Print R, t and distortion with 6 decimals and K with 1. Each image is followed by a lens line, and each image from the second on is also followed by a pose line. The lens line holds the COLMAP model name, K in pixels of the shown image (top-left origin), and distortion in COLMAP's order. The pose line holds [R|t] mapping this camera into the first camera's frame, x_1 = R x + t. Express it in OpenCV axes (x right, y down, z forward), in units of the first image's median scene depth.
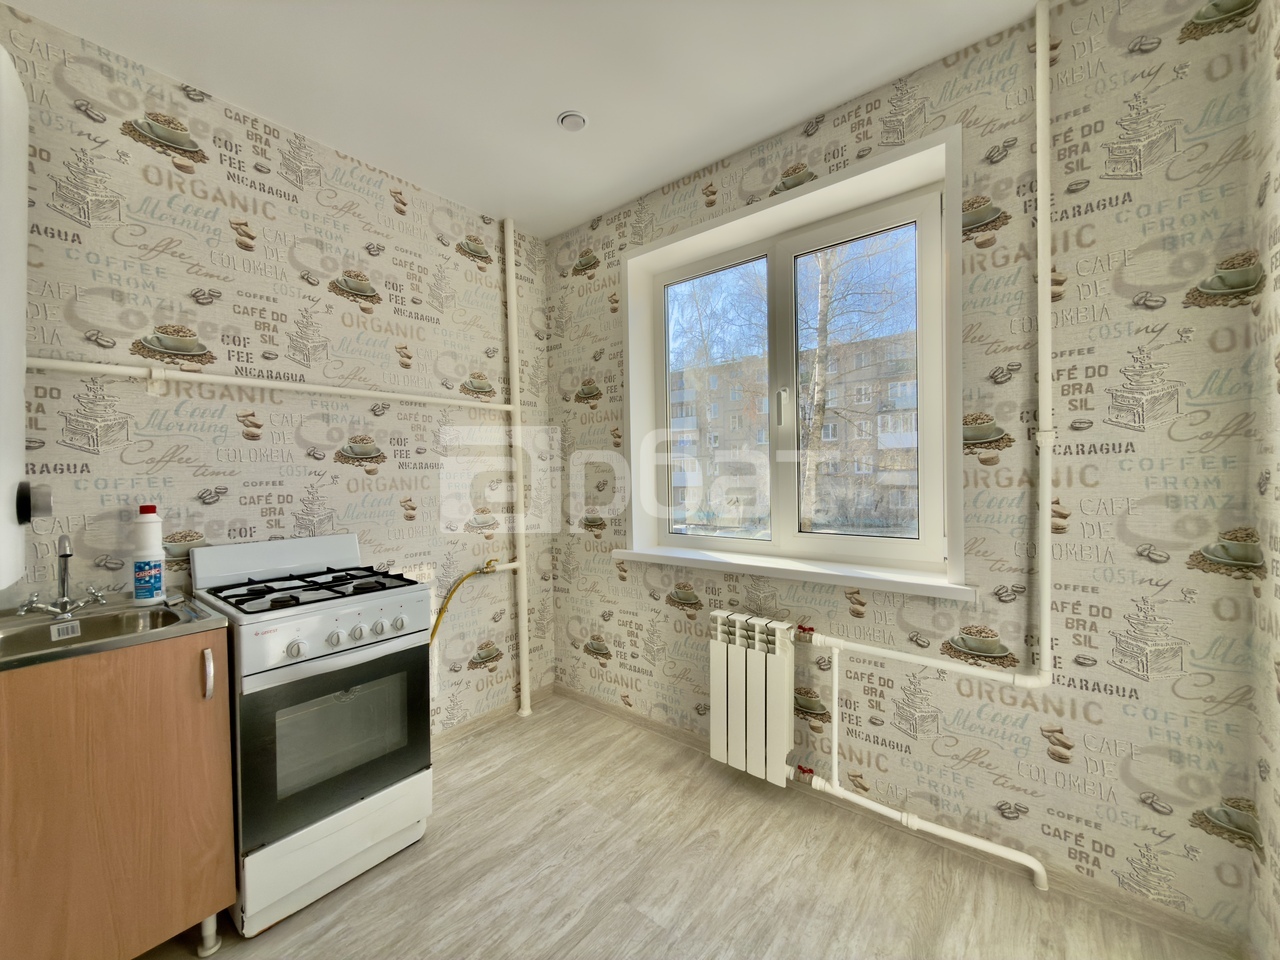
lens RADIAL K [[508.5, 0, 639.2], [0, 508.5, 482.1], [0, 0, 1]] dist [0.000314, 0.000247]
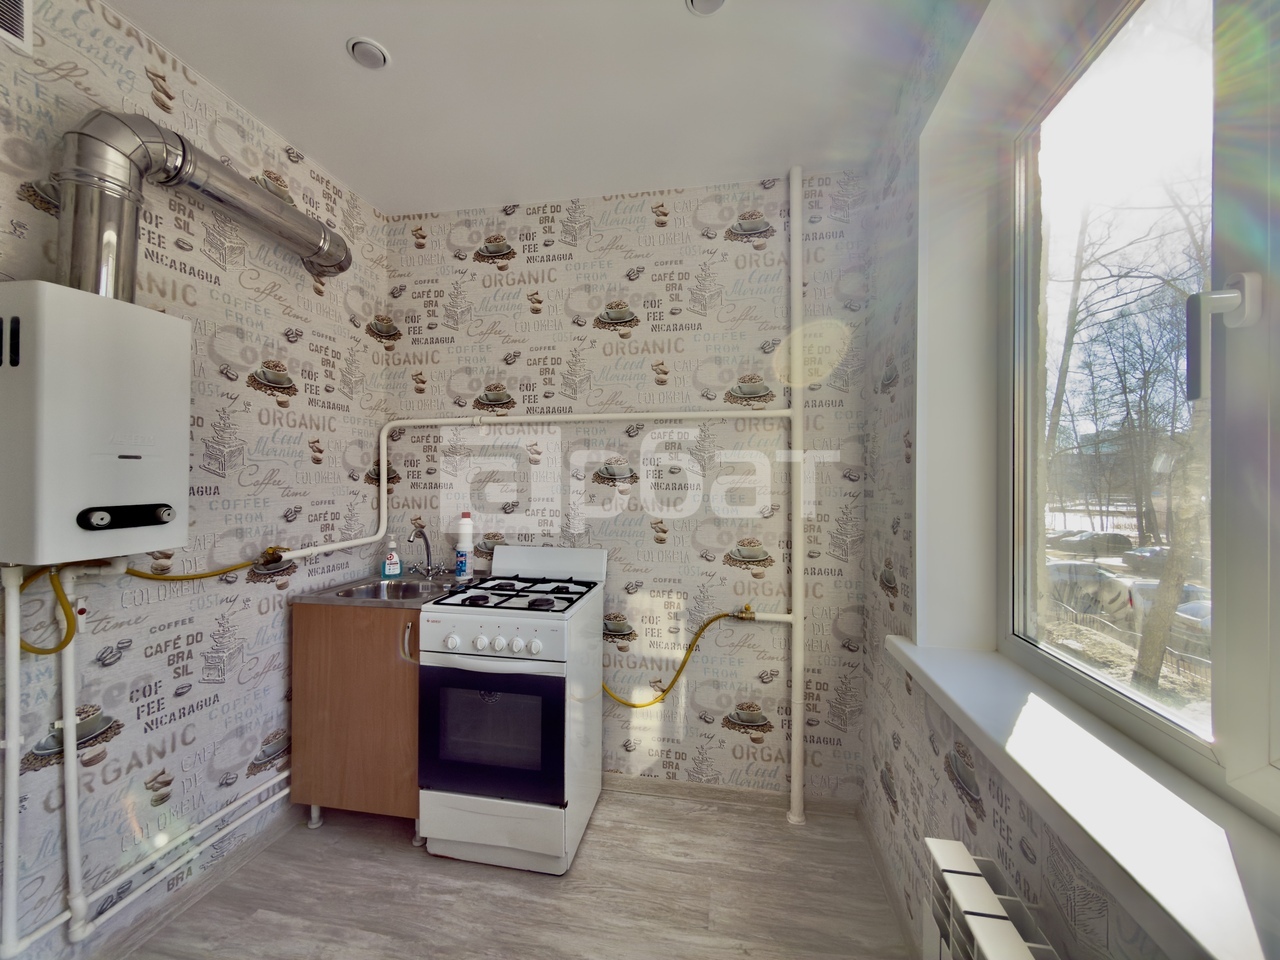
lens RADIAL K [[508.5, 0, 639.2], [0, 508.5, 482.1], [0, 0, 1]] dist [0.000314, 0.000247]
pose [[0.475699, 0.023002, -0.879308, 0.411785], [-0.032757, 0.999428, 0.008423, -0.052235], [0.878998, 0.024796, 0.476180, 0.564912]]
